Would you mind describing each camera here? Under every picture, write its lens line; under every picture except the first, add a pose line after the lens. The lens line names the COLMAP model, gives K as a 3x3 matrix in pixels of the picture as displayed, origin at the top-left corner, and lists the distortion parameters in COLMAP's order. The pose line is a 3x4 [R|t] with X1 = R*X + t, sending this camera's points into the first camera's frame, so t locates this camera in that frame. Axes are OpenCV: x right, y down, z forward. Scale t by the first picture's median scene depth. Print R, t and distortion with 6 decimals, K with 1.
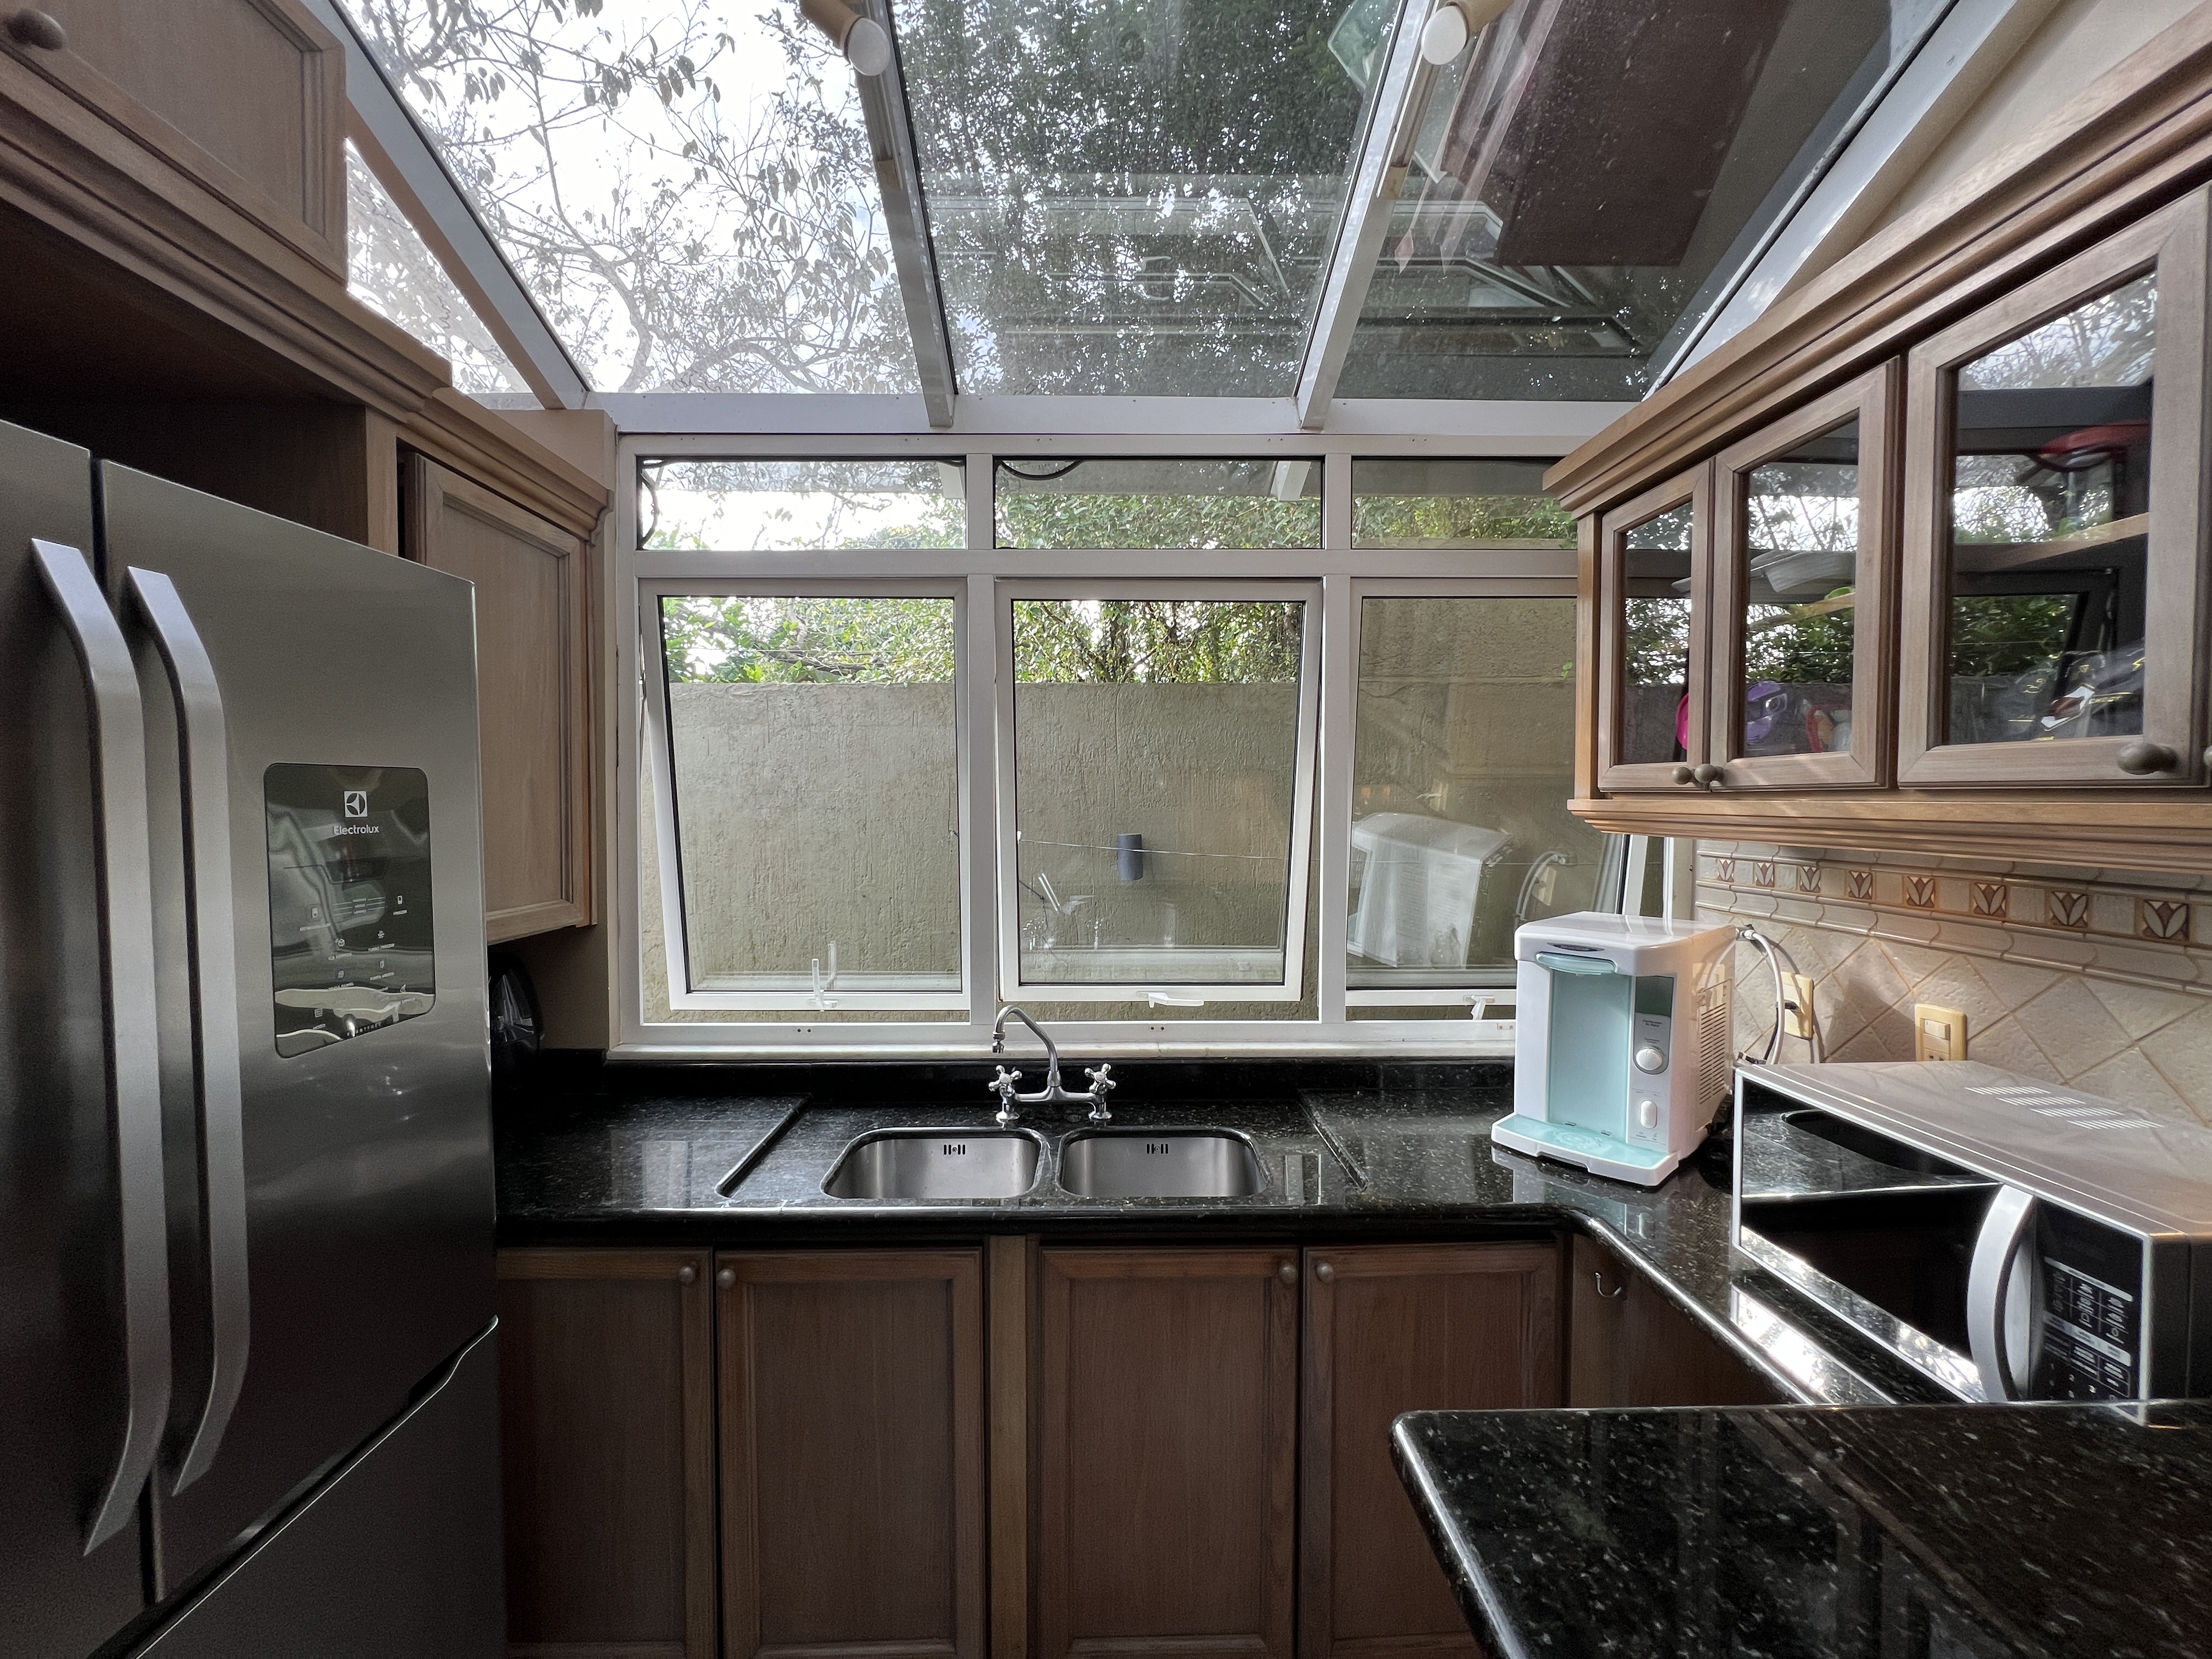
lens RADIAL K [[887.5, 0, 1106.0], [0, 887.5, 829.5], [0, 0, 1]] dist [-0.014876, 0.000169]
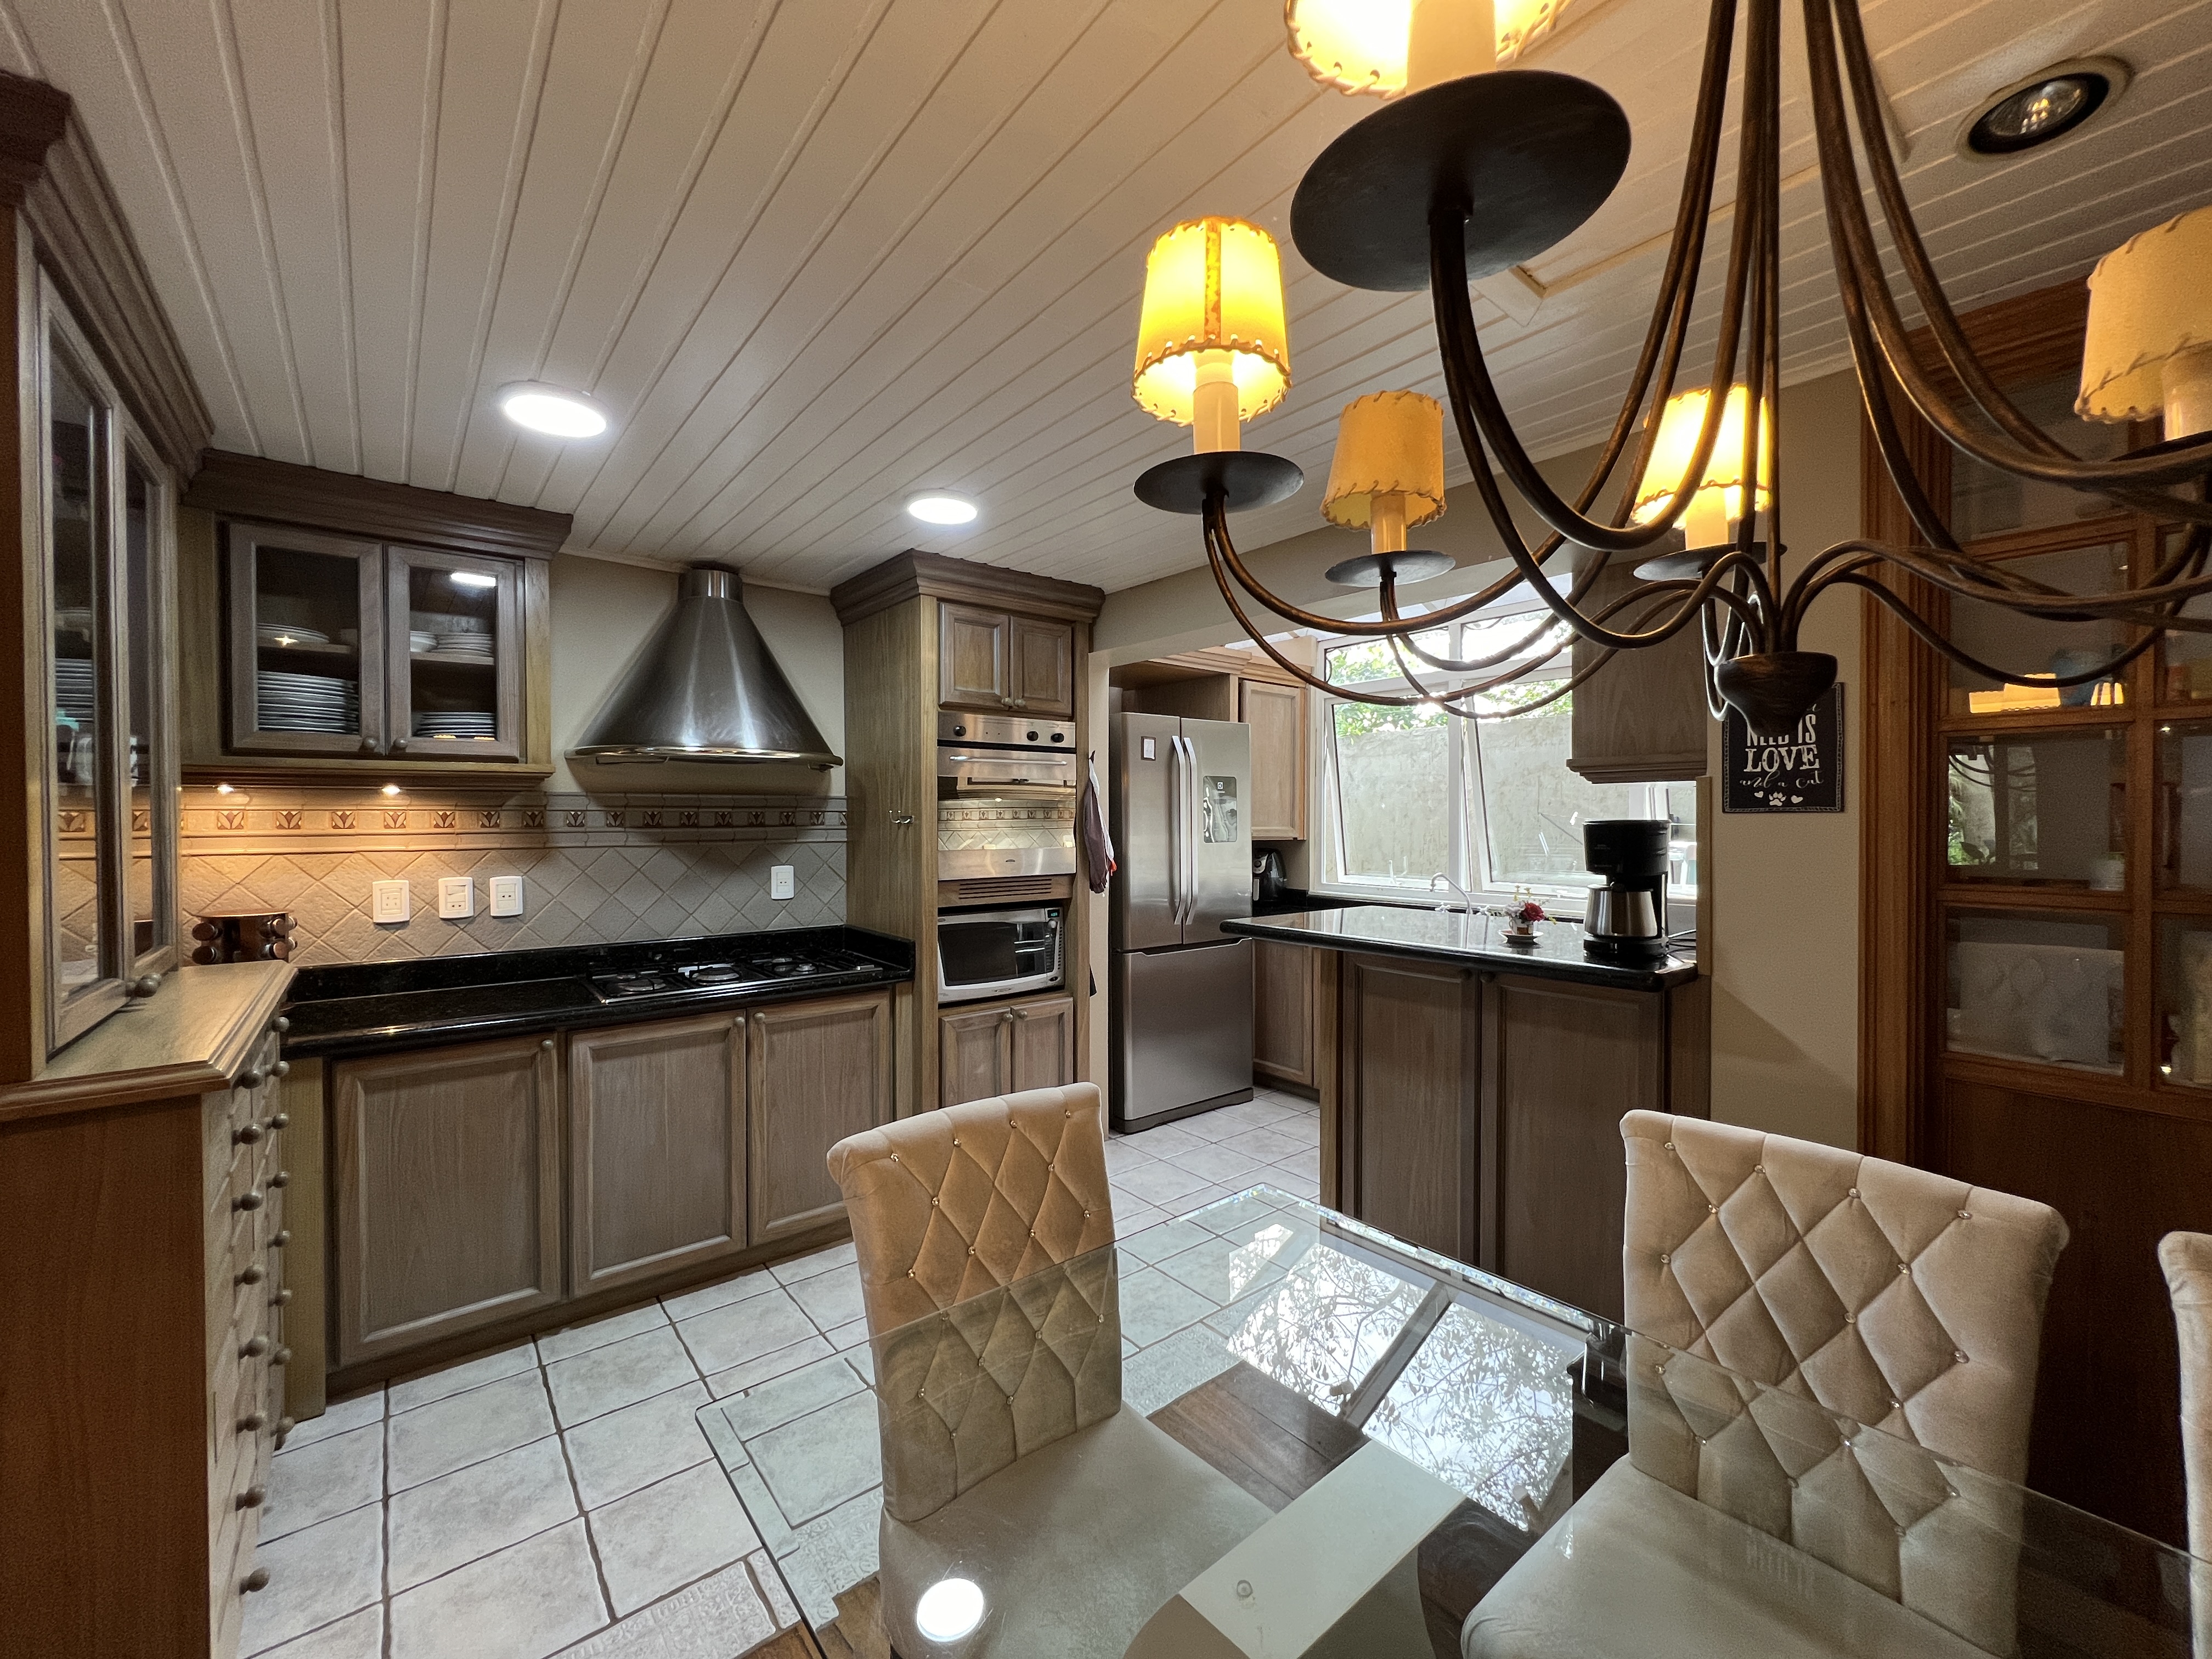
lens RADIAL K [[877.7, 0, 1106.0], [0, 877.7, 829.5], [0, 0, 1]] dist [-0.009204, 0.000027]
pose [[0.619259, 0.009819, -0.785126, 0.971380], [-0.023964, 0.999692, -0.006399, 0.102586], [0.784821, 0.022777, 0.619303, -0.933933]]
